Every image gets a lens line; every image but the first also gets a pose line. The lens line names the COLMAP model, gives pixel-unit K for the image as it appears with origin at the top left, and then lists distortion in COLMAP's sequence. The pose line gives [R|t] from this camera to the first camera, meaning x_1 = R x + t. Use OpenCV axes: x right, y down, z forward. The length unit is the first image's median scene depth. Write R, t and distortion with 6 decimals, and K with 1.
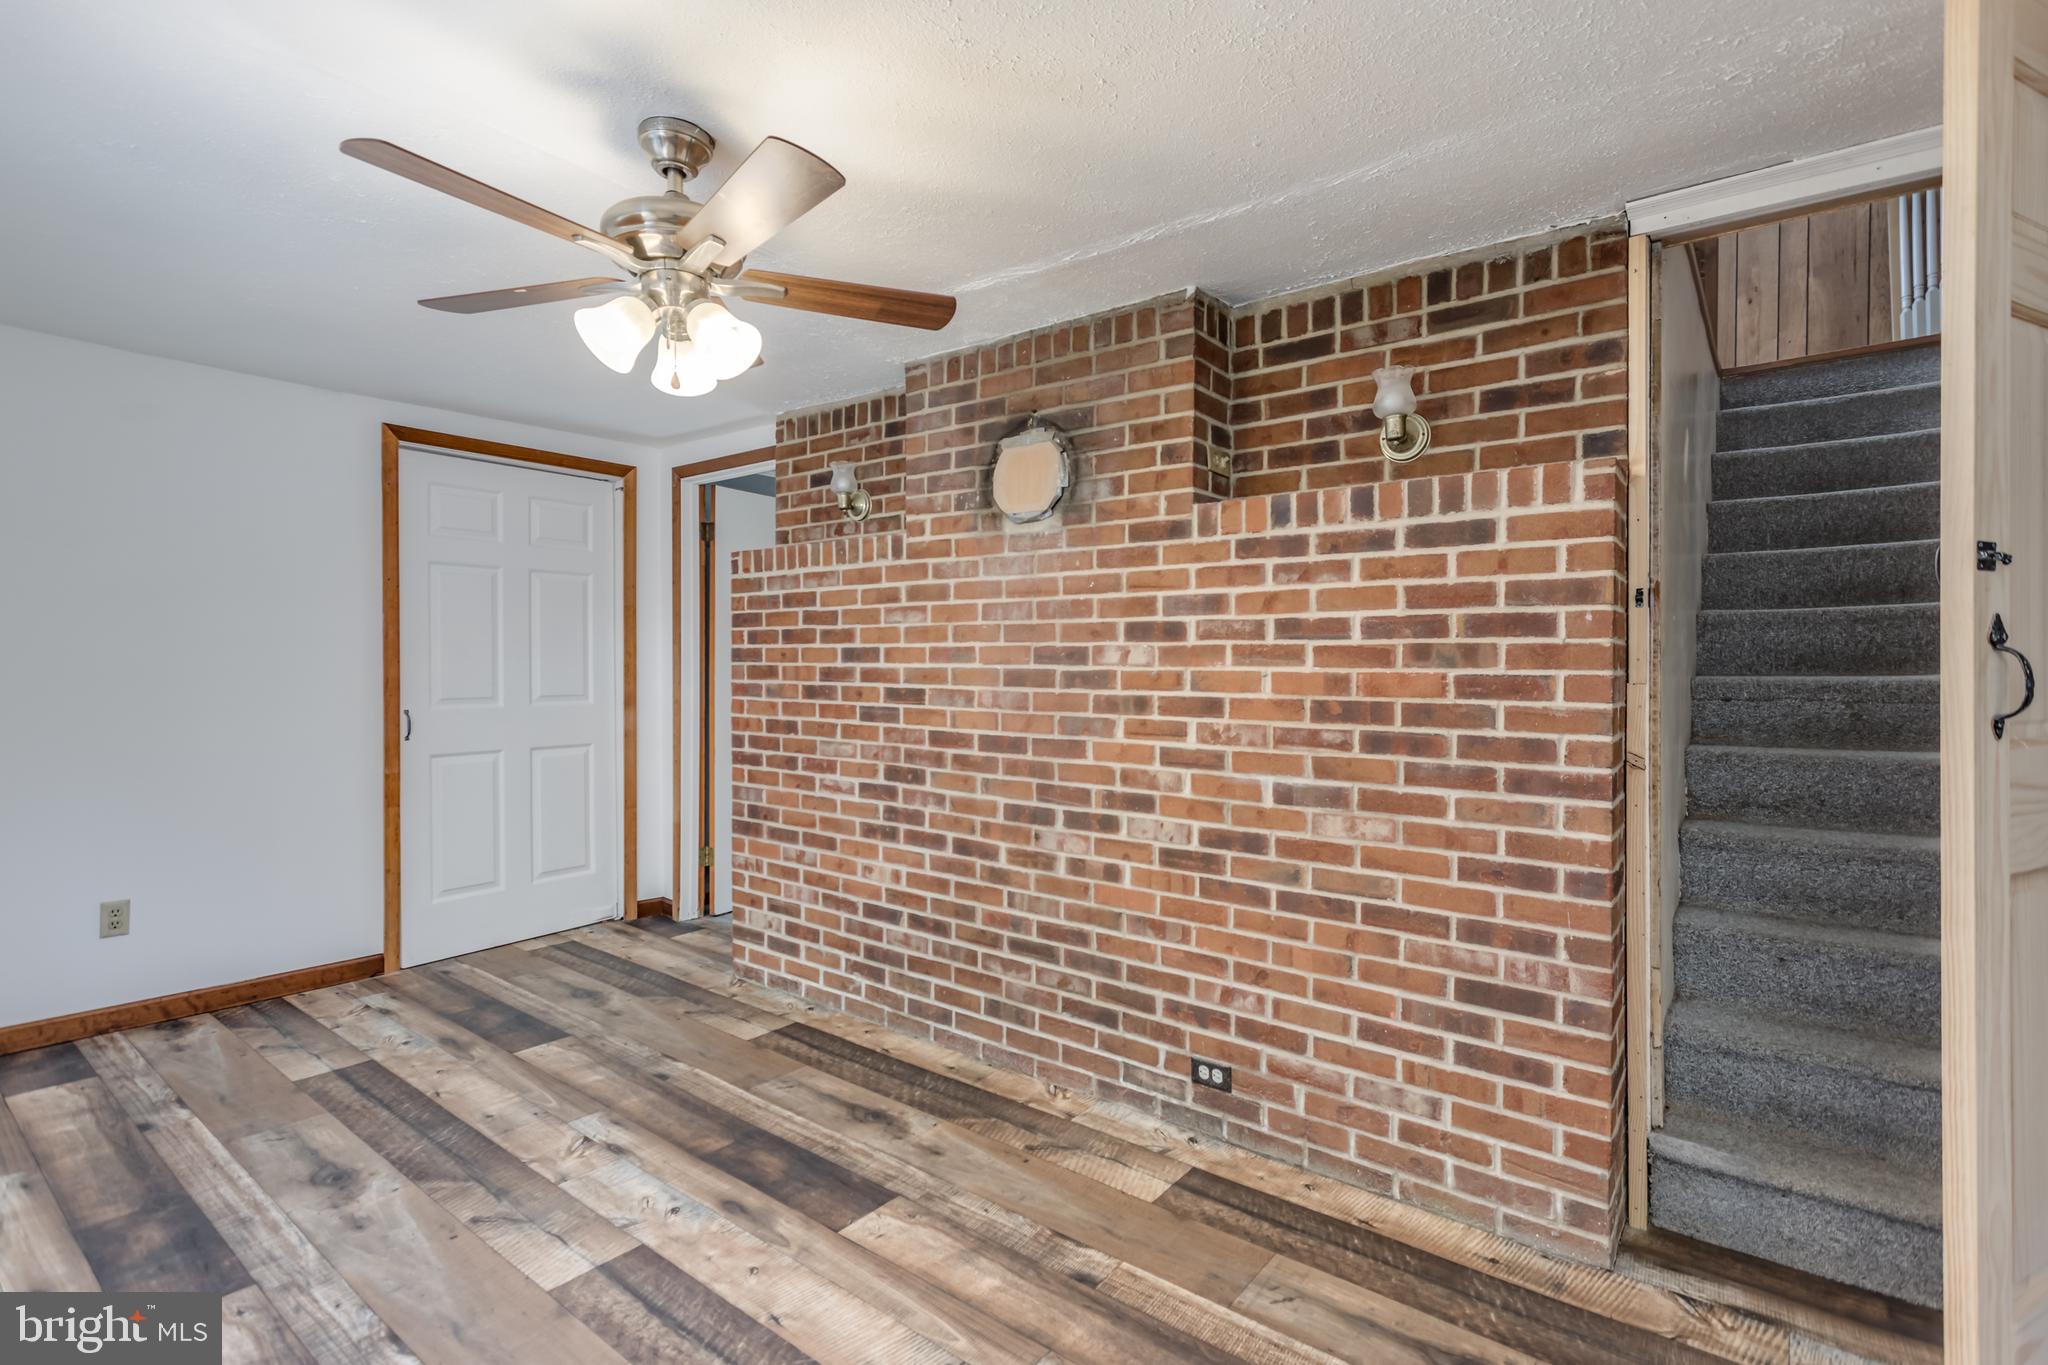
lens RADIAL K [[974.4, 0, 1022.4], [0, 974.4, 656.7], [0, 0, 1]] dist [-0.000532, 0.000462]
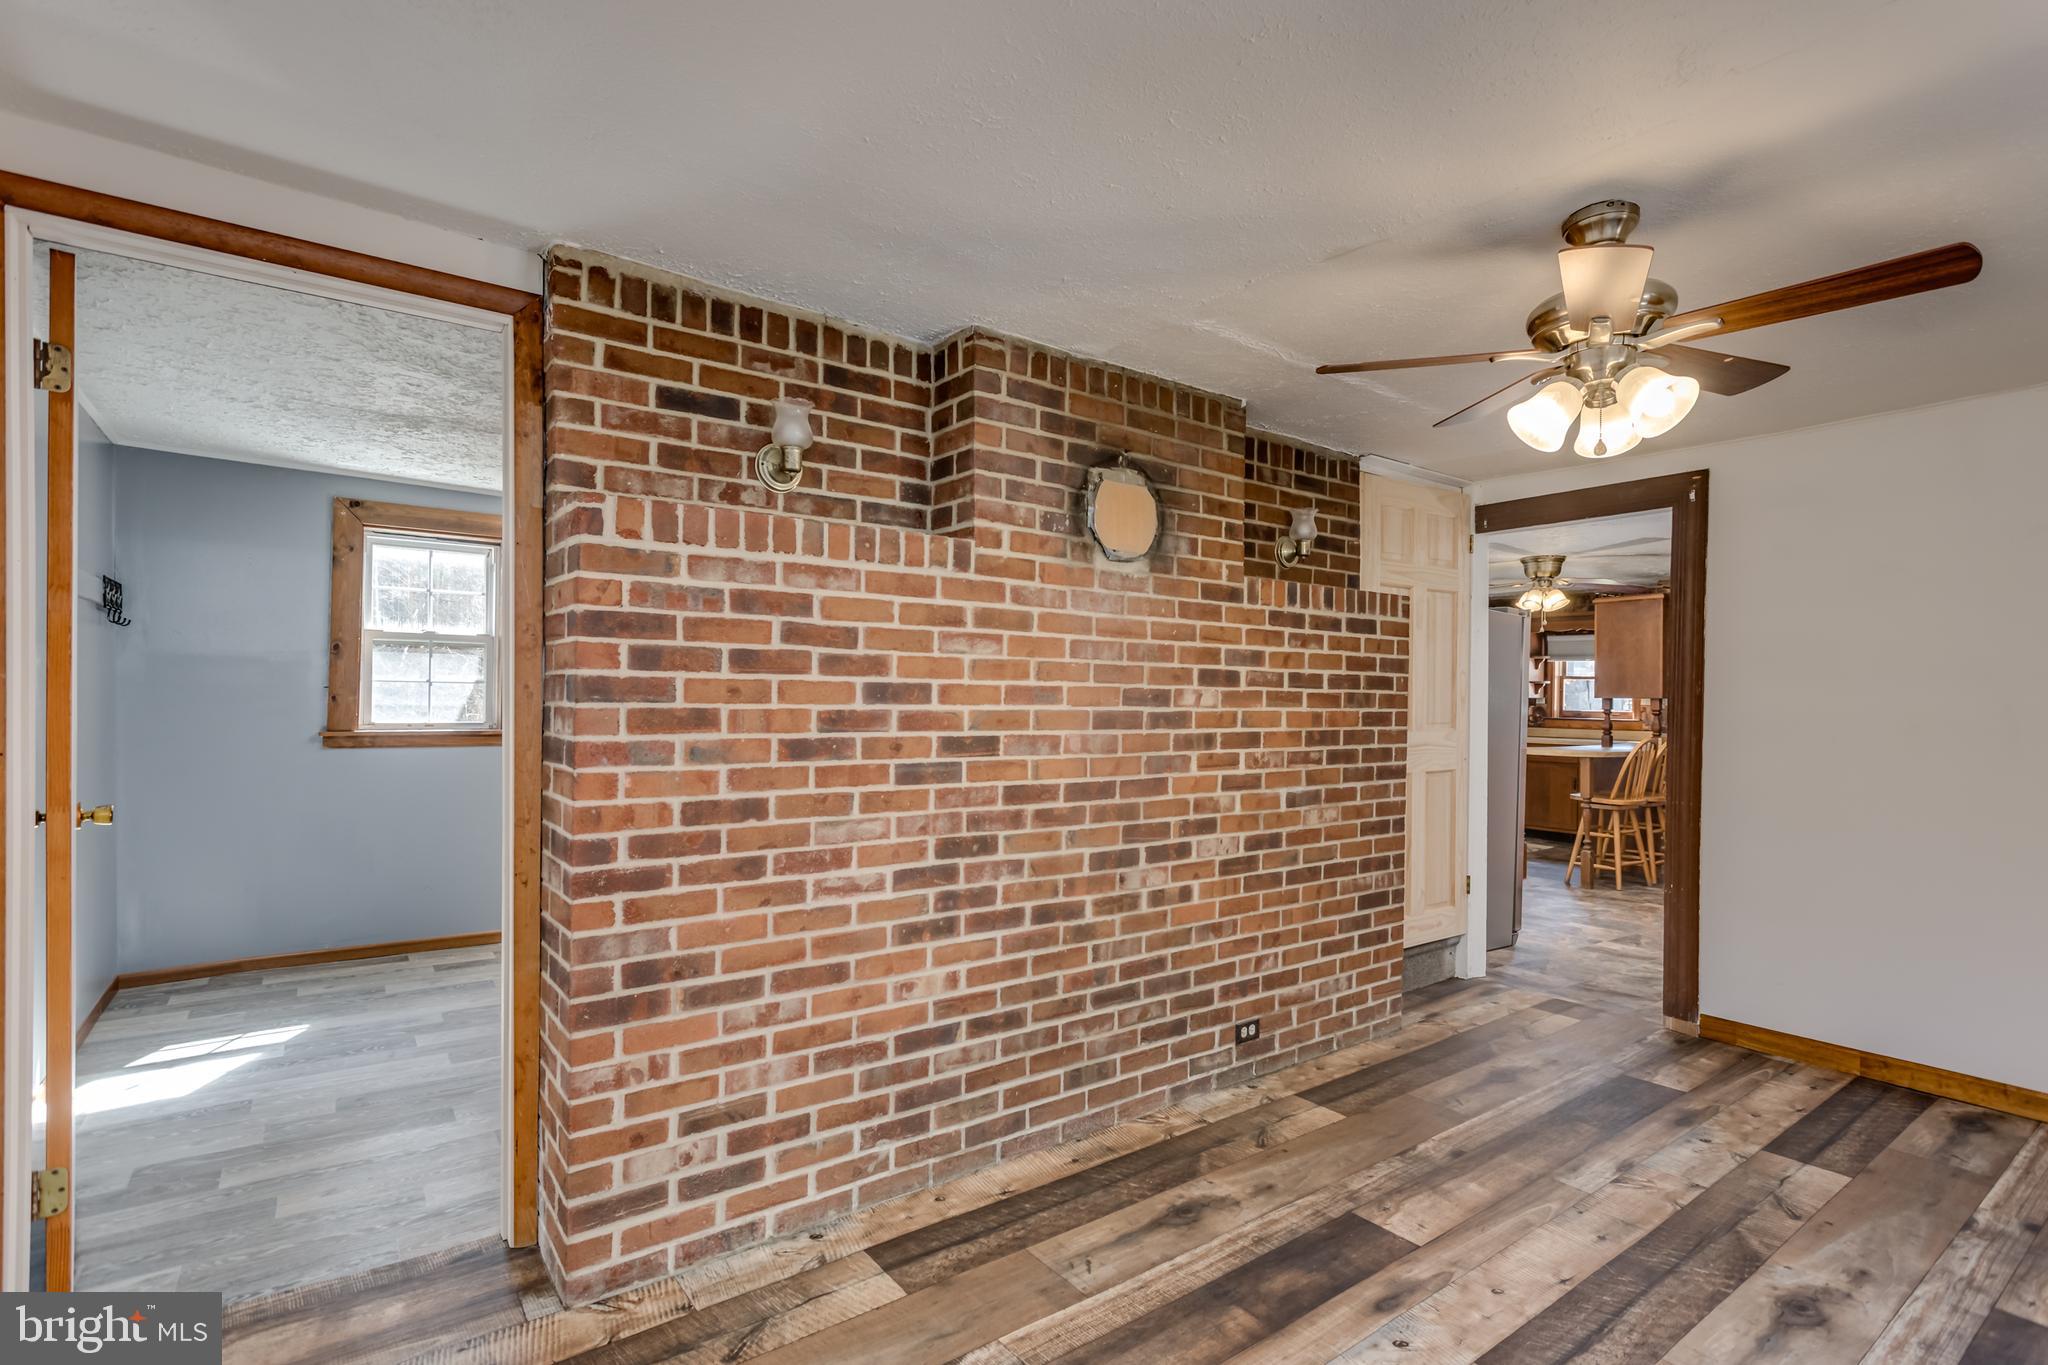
lens RADIAL K [[998.9, 0, 1024.0], [0, 998.9, 682.5], [0, 0, 1]] dist [-0.000969, 0.006097]
pose [[0.253257, 0.011872, 0.967326, -1.007638], [-0.016420, 0.999833, -0.007972, -0.006440], [-0.967260, -0.013865, 0.253410, 0.850772]]
